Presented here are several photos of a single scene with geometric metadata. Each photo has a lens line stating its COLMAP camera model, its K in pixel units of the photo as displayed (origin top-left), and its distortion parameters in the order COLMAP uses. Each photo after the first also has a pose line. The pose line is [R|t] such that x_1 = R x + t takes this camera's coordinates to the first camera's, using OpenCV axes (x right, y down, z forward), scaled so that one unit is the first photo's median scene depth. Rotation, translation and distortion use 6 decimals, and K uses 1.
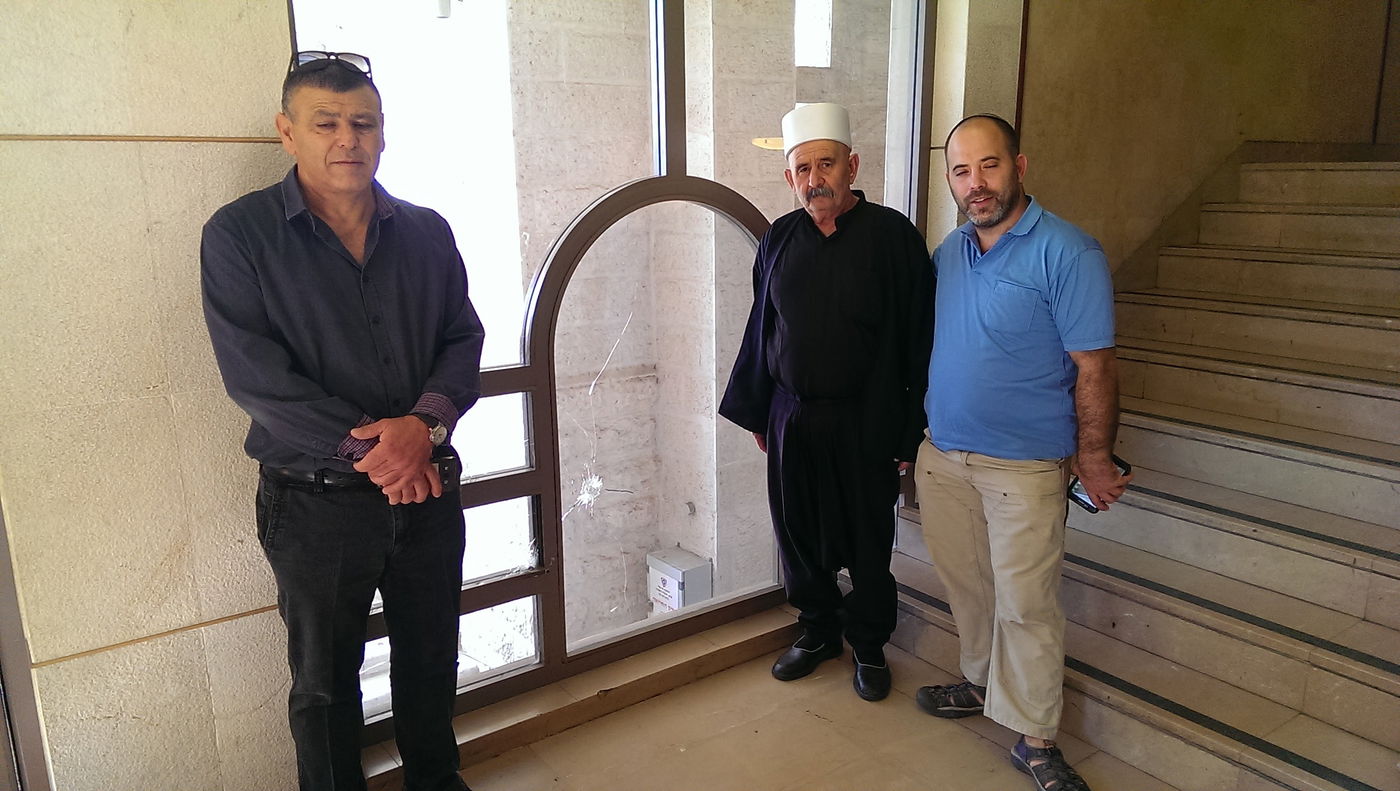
lens RADIAL K [[1028.7, 0, 697.2], [0, 1028.7, 404.3], [0, 0, 1]] dist [0.116112, -0.138342]
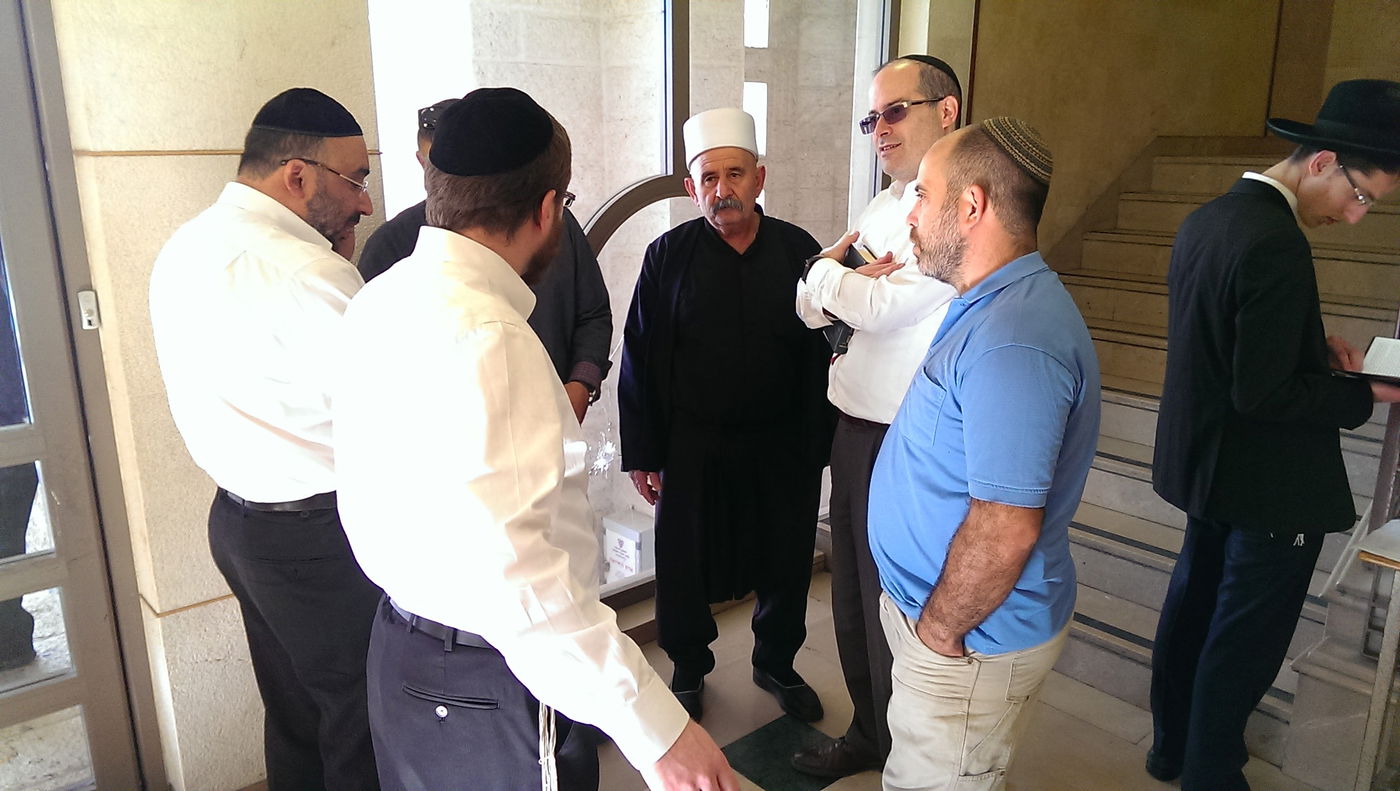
lens RADIAL K [[1037.1, 0, 700.0], [0, 1037.1, 395.5], [0, 0, 1]] dist [0.121363, -0.129107]
pose [[0.995974, -0.009424, 0.089143, -0.070720], [0.007159, 0.999644, 0.025689, -0.007205], [-0.089354, -0.024948, 0.995687, -0.091769]]
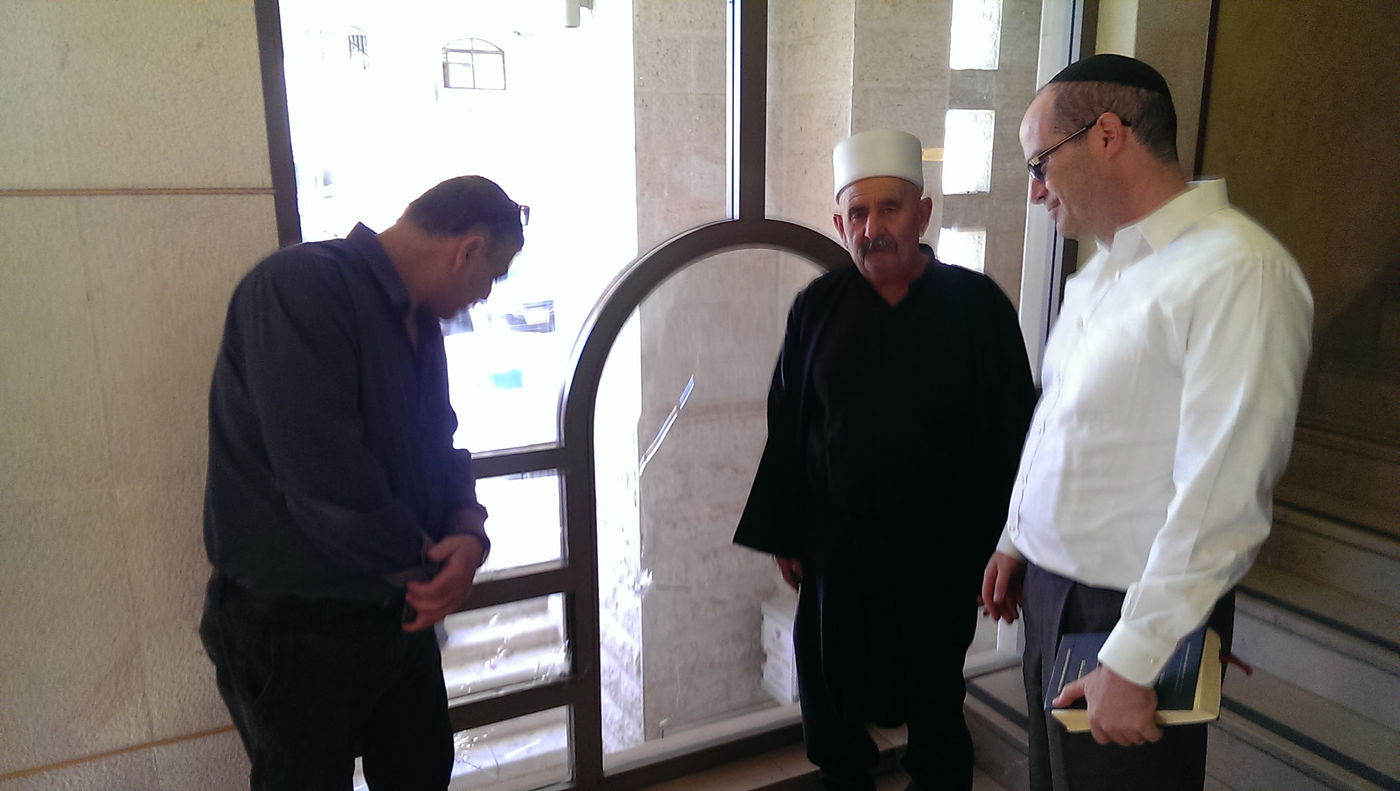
lens RADIAL K [[1032.7, 0, 686.4], [0, 1032.7, 416.8], [0, 0, 1]] dist [0.078065, -0.091279]
pose [[0.984965, 0.043864, -0.167091, 0.051242], [-0.041932, 0.999007, 0.015079, -0.049248], [0.167587, -0.007846, 0.985826, 0.113918]]
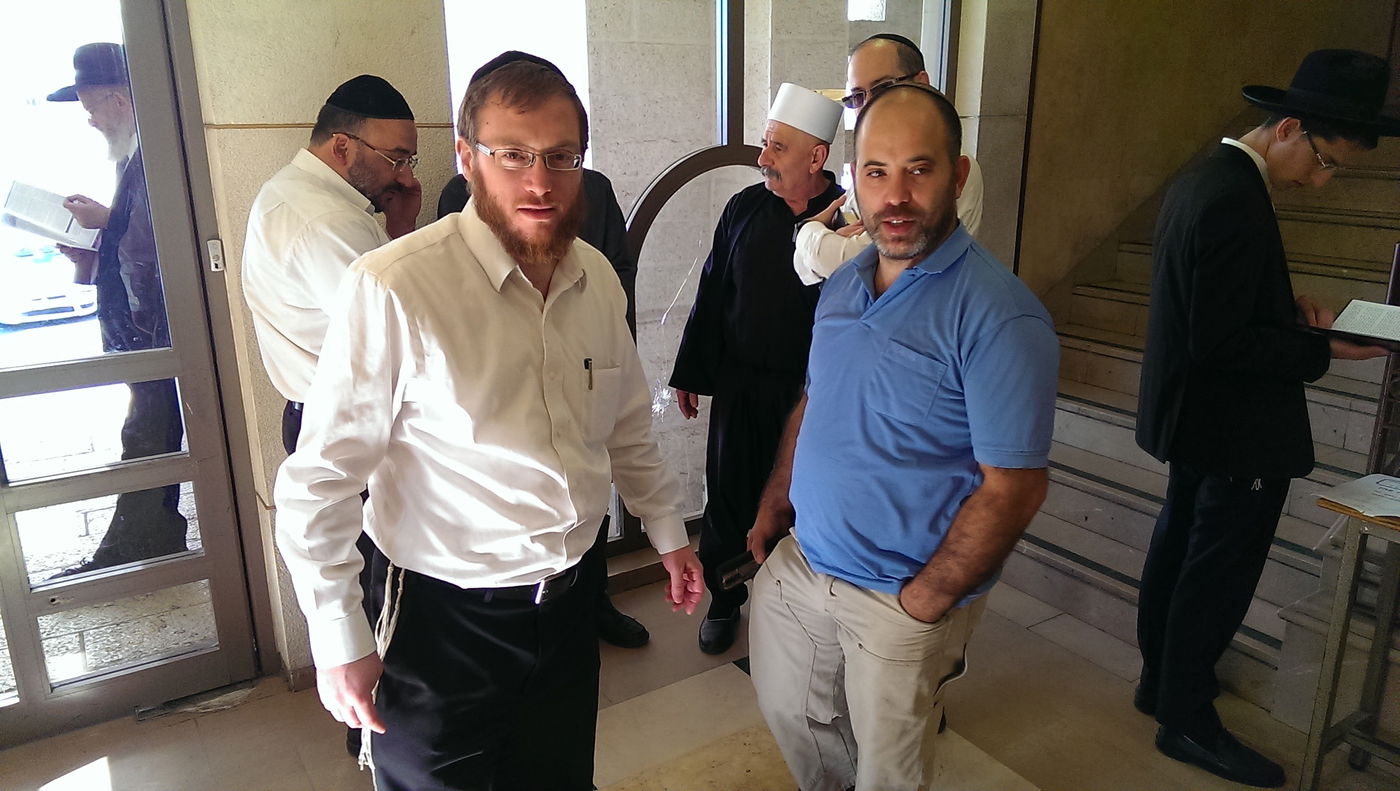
lens RADIAL K [[1037.1, 0, 700.0], [0, 1037.1, 395.5], [0, 0, 1]] dist [0.121363, -0.129107]
pose [[0.998566, 0.019015, -0.050043, 0.003823], [-0.016628, 0.998724, 0.047693, 0.011523], [0.050886, -0.046793, 0.997608, -0.170623]]
